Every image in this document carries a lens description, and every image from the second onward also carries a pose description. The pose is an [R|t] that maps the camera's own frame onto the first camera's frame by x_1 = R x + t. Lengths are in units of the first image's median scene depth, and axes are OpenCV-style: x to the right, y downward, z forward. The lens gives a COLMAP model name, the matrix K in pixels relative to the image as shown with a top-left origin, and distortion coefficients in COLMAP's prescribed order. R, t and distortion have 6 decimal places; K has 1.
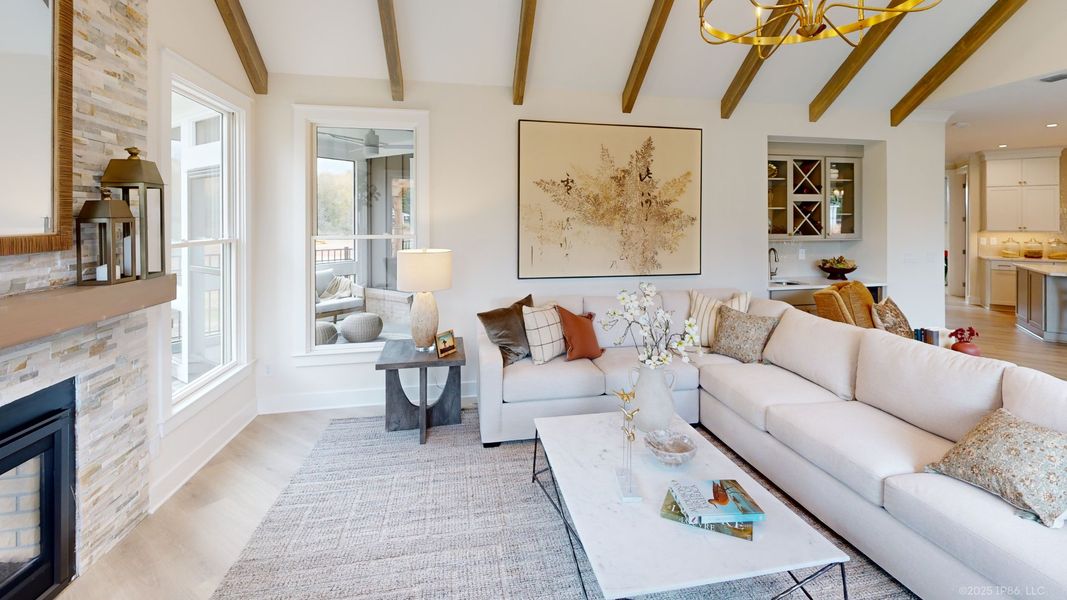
lens RADIAL K [[468.2, 0, 525.8], [0, 468.2, 256.7], [0, 0, 1]] dist [0.023843, -0.000892]
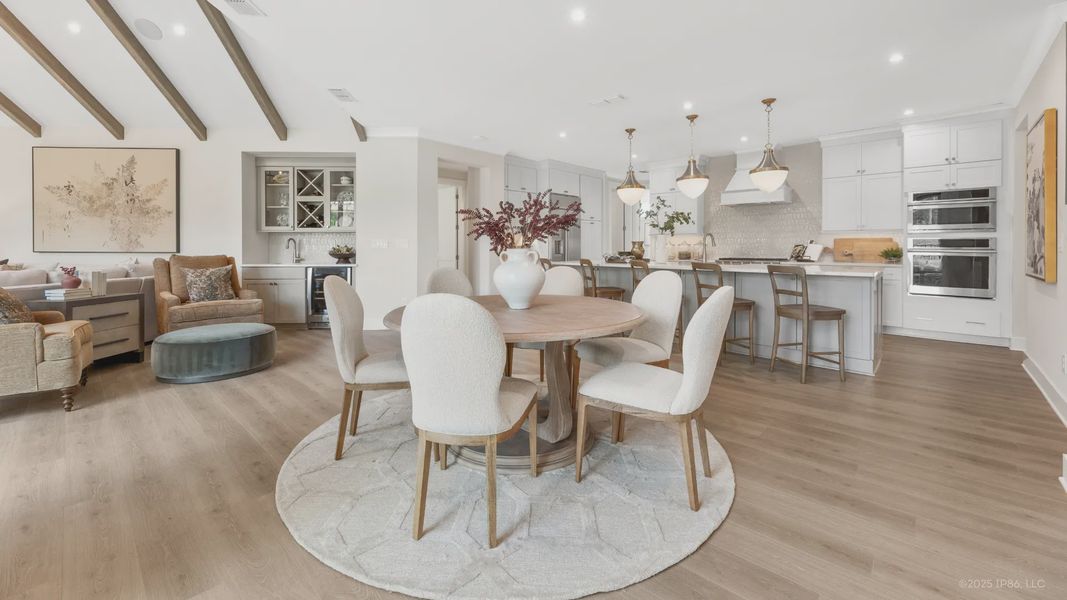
lens RADIAL K [[388.4, 0, 495.5], [0, 388.4, 248.4], [0, 0, 1]] dist [-0.003335, 0.000809]
pose [[0.976808, -0.010791, -0.213846, 2.380834], [-0.009799, 0.995430, -0.094990, 0.193559], [0.213894, 0.094882, 0.972238, 0.165969]]
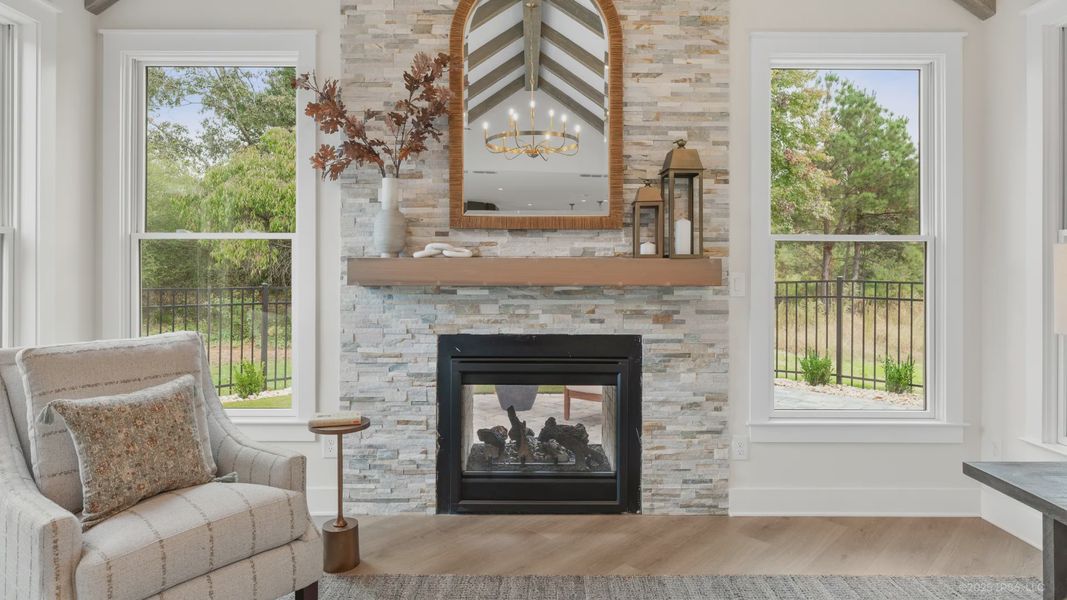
lens RADIAL K [[623.7, 0, 524.2], [0, 623.7, 263.4], [0, 0, 1]] dist [0.001117, -0.001009]
pose [[-0.229445, -0.017065, -0.973172, 0.481216], [-0.101265, 0.994839, 0.006431, 0.059976], [0.968039, 0.100024, -0.229989, 0.735644]]
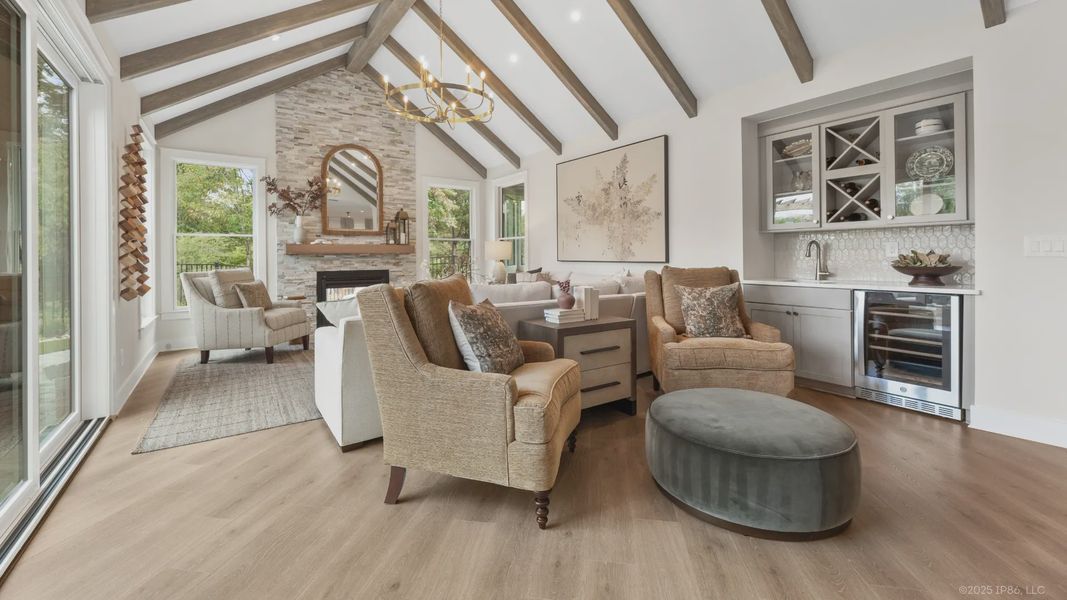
lens RADIAL K [[441.1, 0, 535.2], [0, 441.1, 254.2], [0, 0, 1]] dist [0.000395, -0.000321]
pose [[0.385671, -0.019224, -0.922436, 1.910062], [-0.079176, 0.995405, -0.053848, 0.155039], [0.919233, 0.093803, 0.382377, 0.497579]]
